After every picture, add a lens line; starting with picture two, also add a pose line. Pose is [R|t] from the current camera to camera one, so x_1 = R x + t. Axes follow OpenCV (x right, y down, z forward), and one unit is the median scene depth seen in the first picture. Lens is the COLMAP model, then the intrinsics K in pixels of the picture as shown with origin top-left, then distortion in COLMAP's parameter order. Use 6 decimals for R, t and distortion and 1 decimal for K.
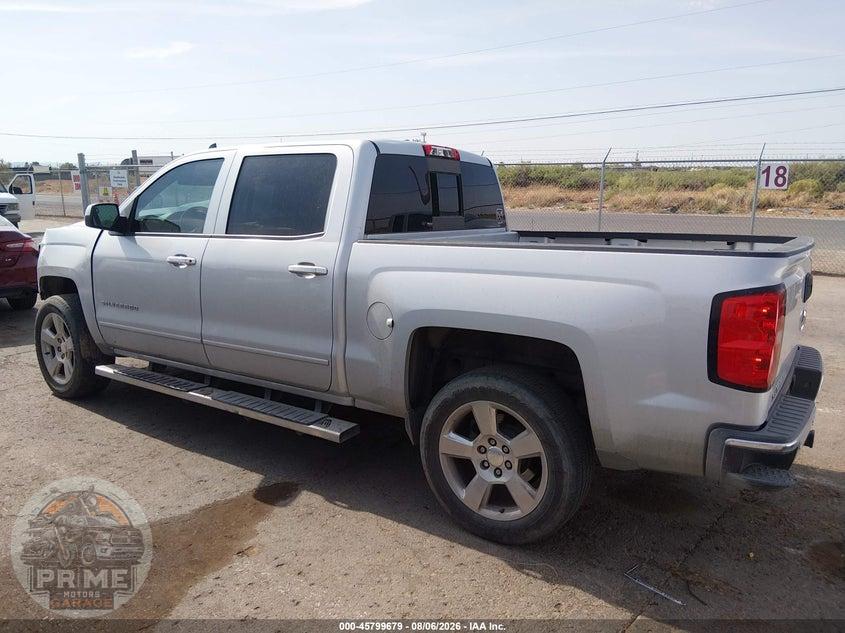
lens RADIAL K [[631.9, 0, 422.5], [0, 631.9, 316.5], [0, 0, 1]] dist [0.102661, -0.162345]
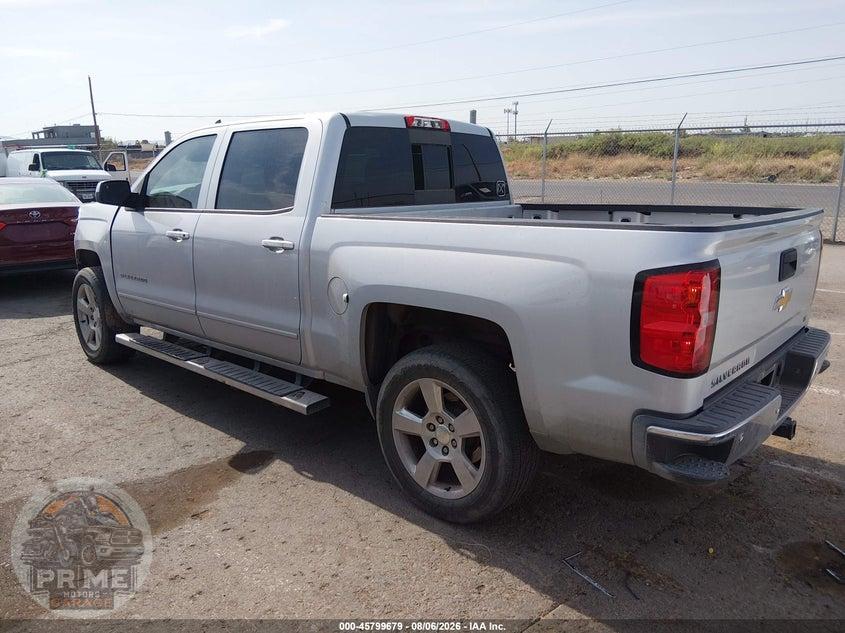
lens RADIAL K [[632.3, 0, 422.5], [0, 632.3, 316.5], [0, 0, 1]] dist [0.119190, -0.207054]
pose [[0.990309, 0.017273, -0.137804, 0.186961], [-0.011601, 0.999056, 0.041862, -0.003665], [0.138398, -0.039858, 0.989574, 0.021668]]
